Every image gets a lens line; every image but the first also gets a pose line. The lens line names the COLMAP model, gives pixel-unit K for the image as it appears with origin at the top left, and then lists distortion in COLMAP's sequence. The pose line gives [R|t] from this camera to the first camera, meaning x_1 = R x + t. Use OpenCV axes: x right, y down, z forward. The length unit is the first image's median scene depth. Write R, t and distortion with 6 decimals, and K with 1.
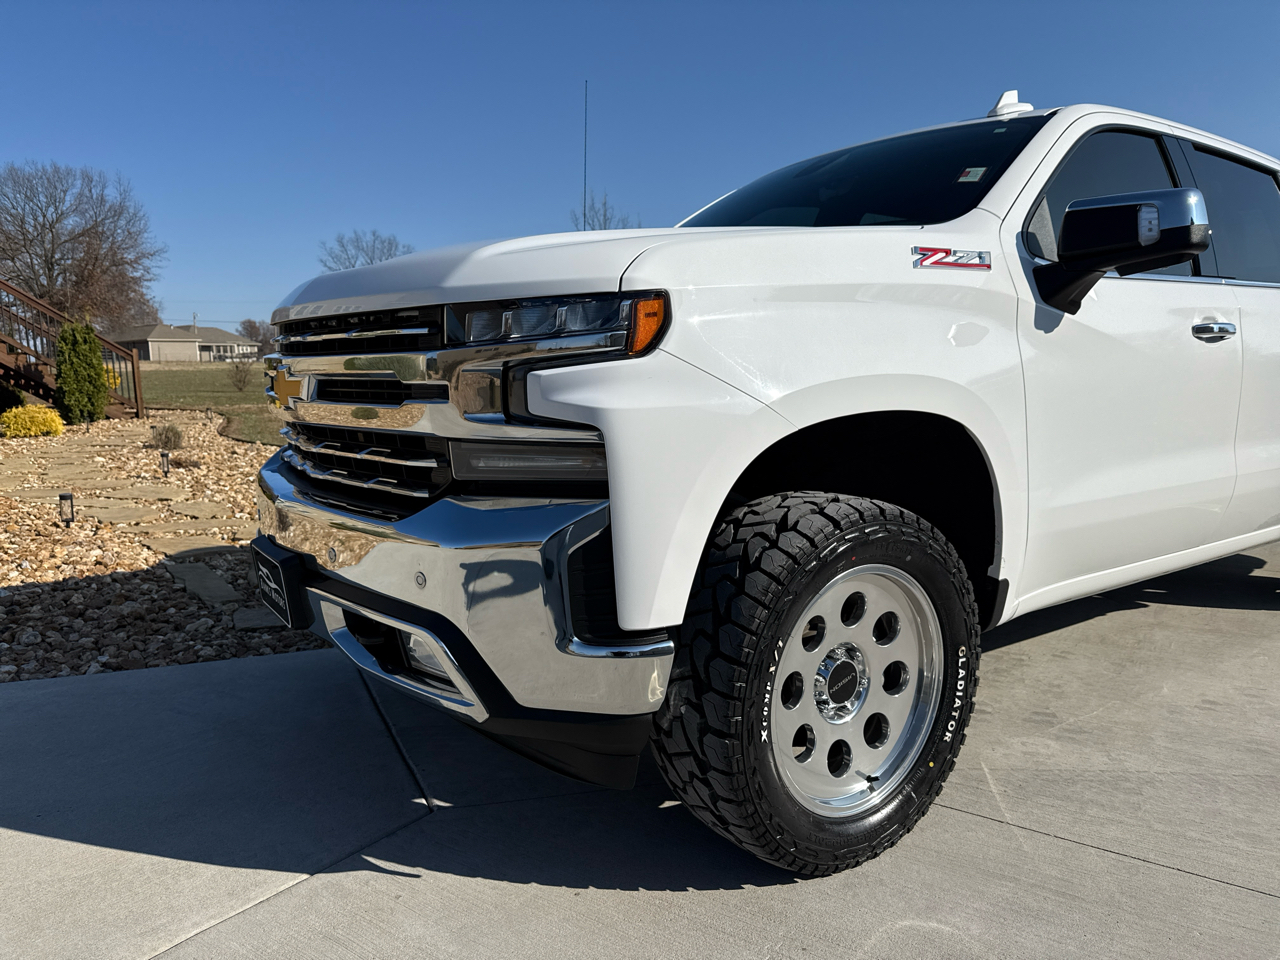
lens RADIAL K [[902.5, 0, 638.1], [0, 902.5, 481.1], [0, 0, 1]] dist [0.027186, -0.030616]
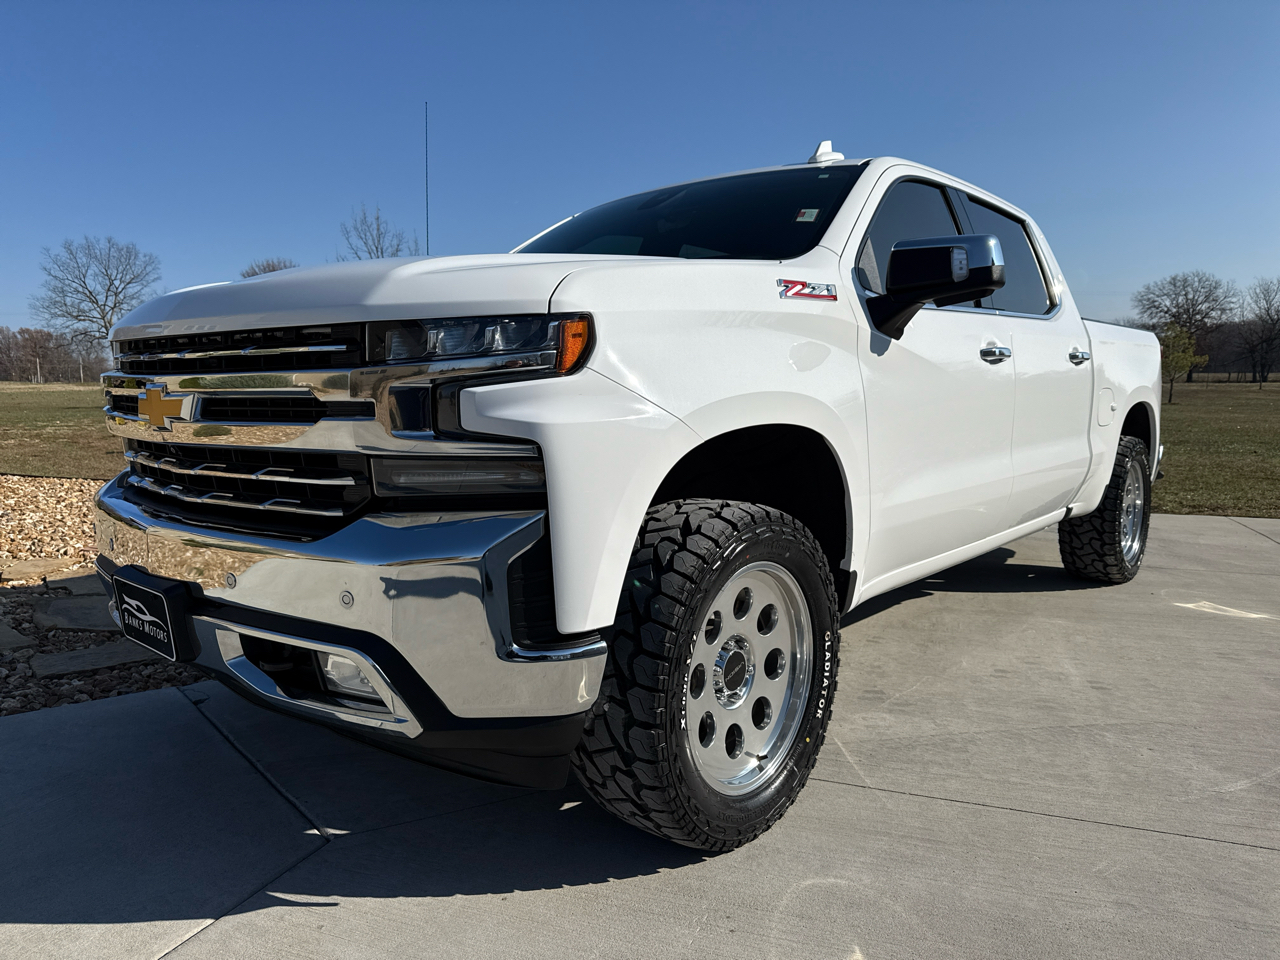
lens RADIAL K [[896.1, 0, 634.0], [0, 896.1, 480.6], [0, 0, 1]] dist [0.053242, -0.070288]
pose [[0.970690, -0.026676, 0.238850, -0.123172], [0.031851, 0.999334, -0.017834, 0.005596], [-0.238215, 0.024919, 0.970893, -0.028458]]
